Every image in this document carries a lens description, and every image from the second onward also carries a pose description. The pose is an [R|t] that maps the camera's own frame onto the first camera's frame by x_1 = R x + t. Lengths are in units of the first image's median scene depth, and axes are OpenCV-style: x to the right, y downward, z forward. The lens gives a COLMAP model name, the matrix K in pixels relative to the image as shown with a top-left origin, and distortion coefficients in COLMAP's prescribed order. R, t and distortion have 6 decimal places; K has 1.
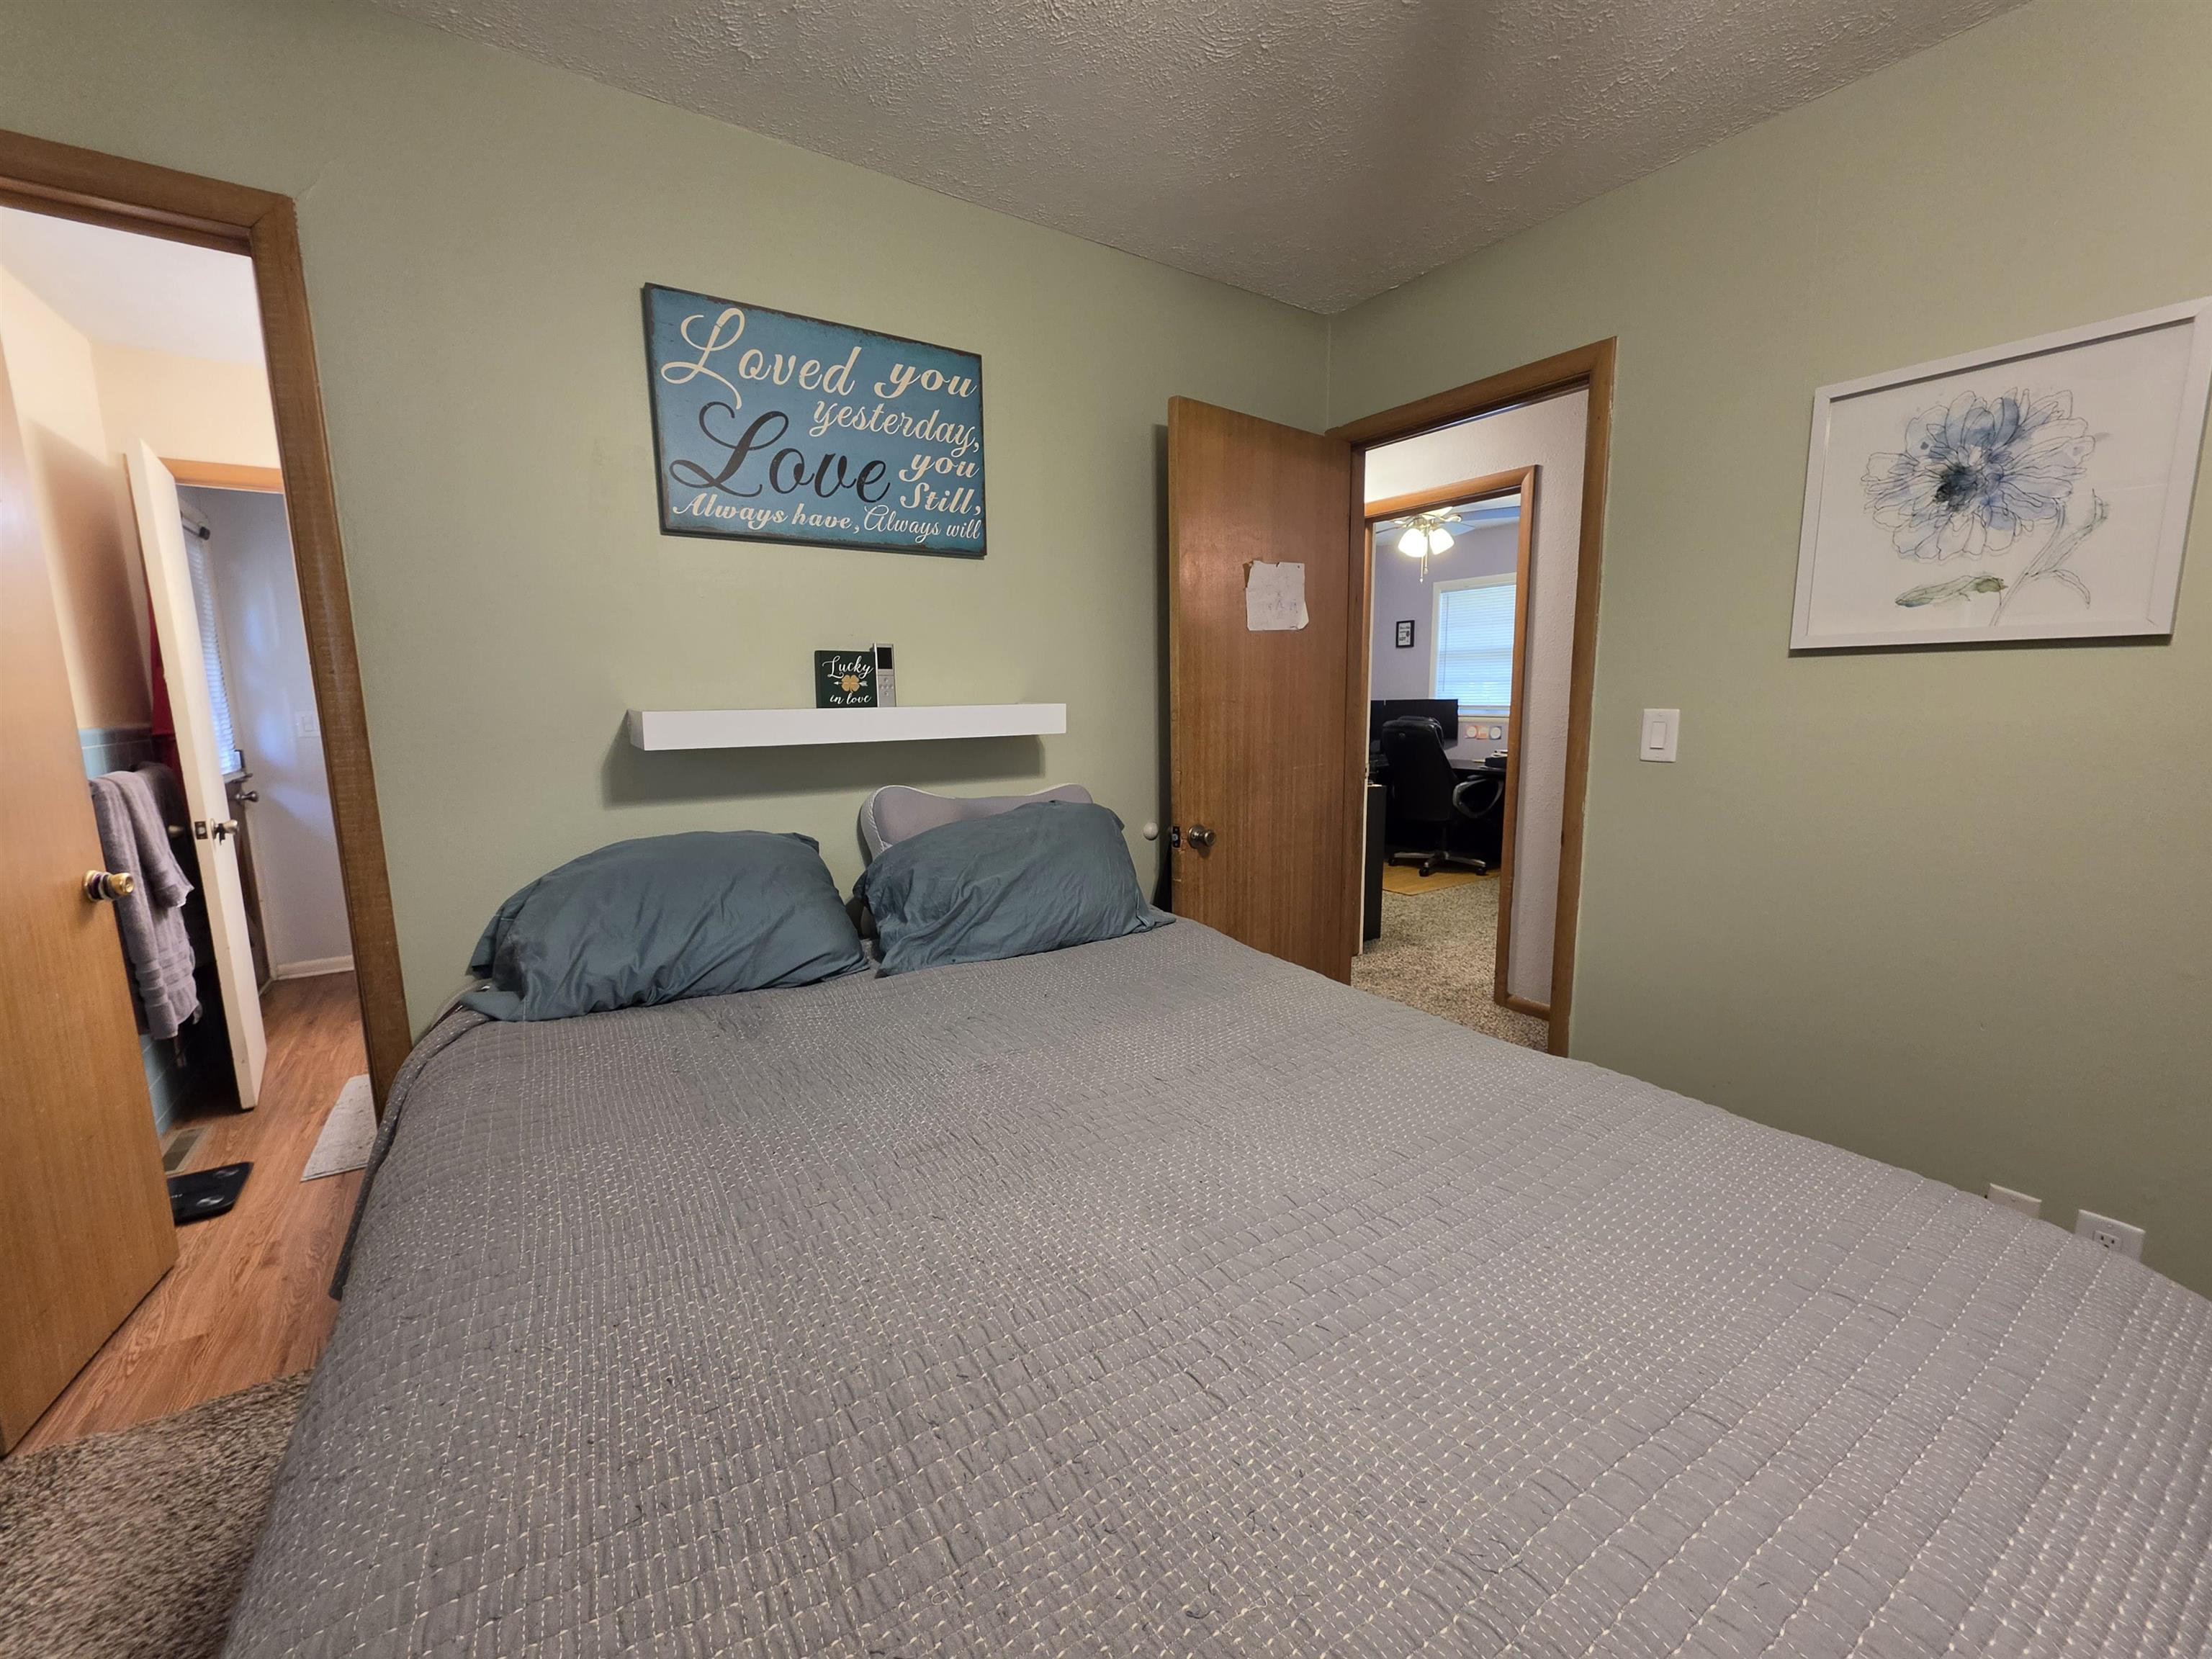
lens RADIAL K [[892.8, 0, 1109.8], [0, 892.8, 824.9], [0, 0, 1]] dist [-0.003744, 0.002041]
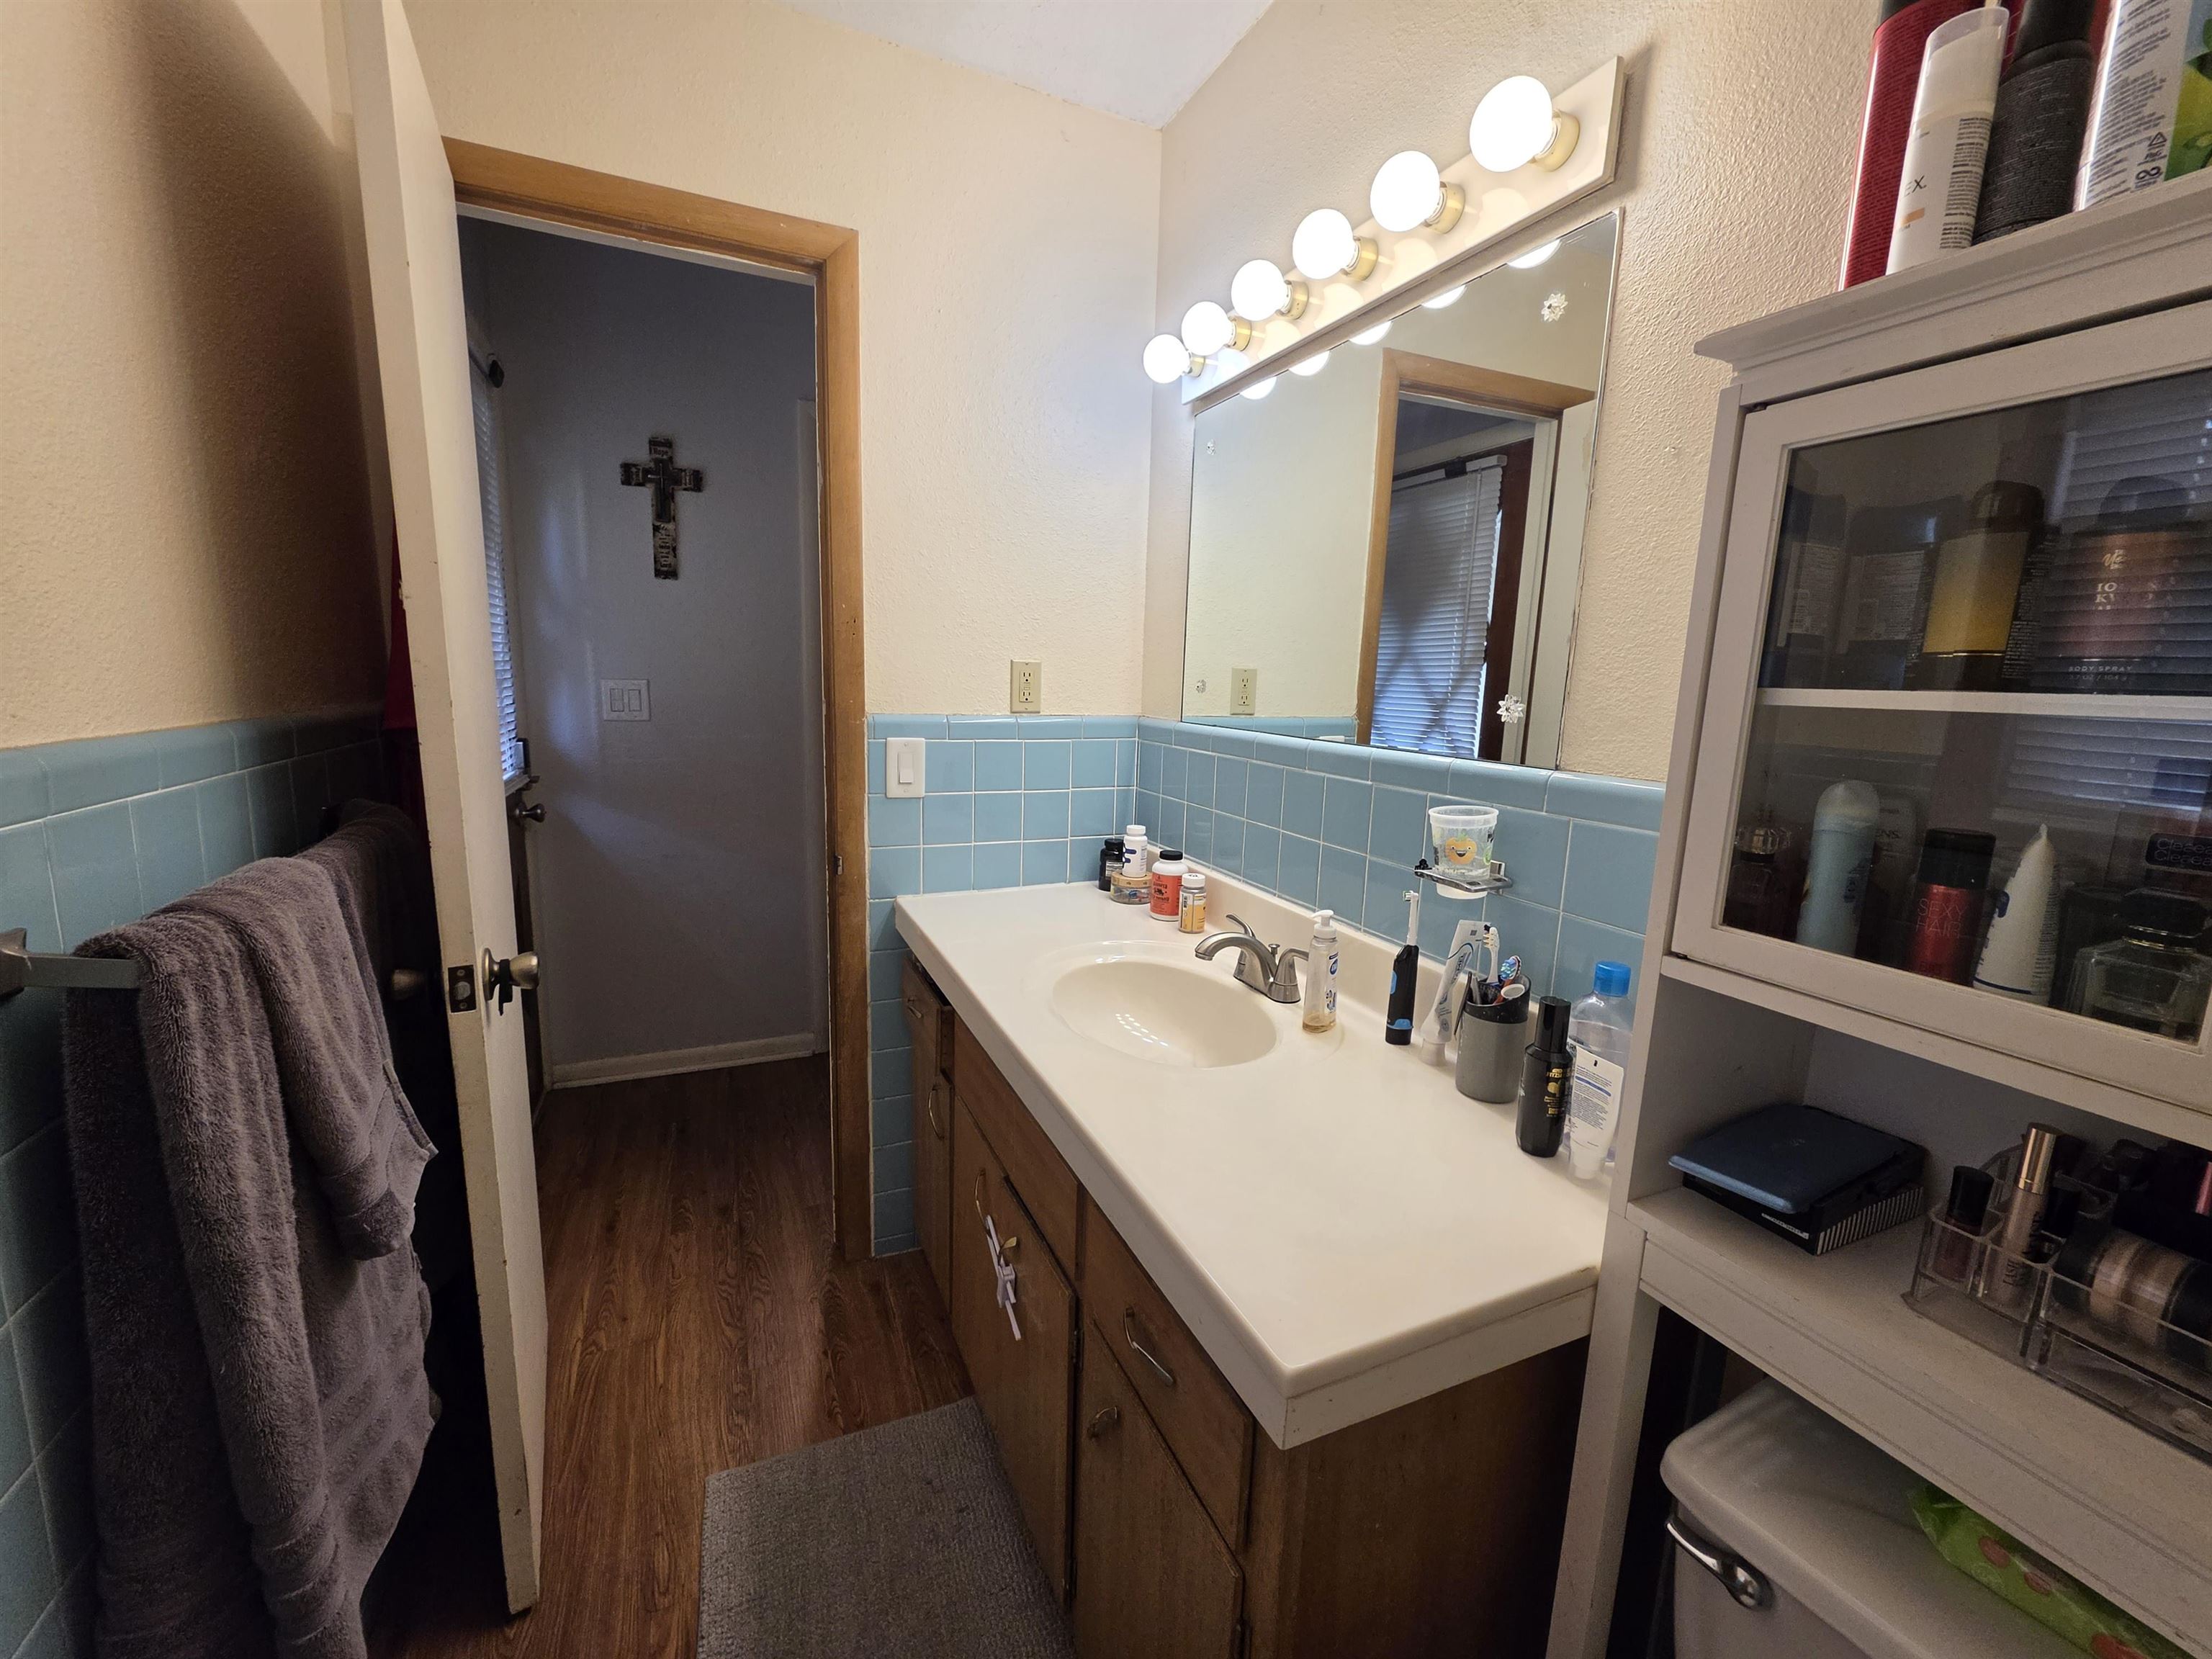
lens RADIAL K [[892.8, 0, 1103.7], [0, 892.8, 829.7], [0, 0, 1]] dist [-0.003744, 0.002041]
pose [[0.982399, 0.074393, -0.171343, -0.644998], [-0.071331, 0.997165, 0.023967, -0.089088], [0.172640, -0.011323, 0.984920, 0.628844]]
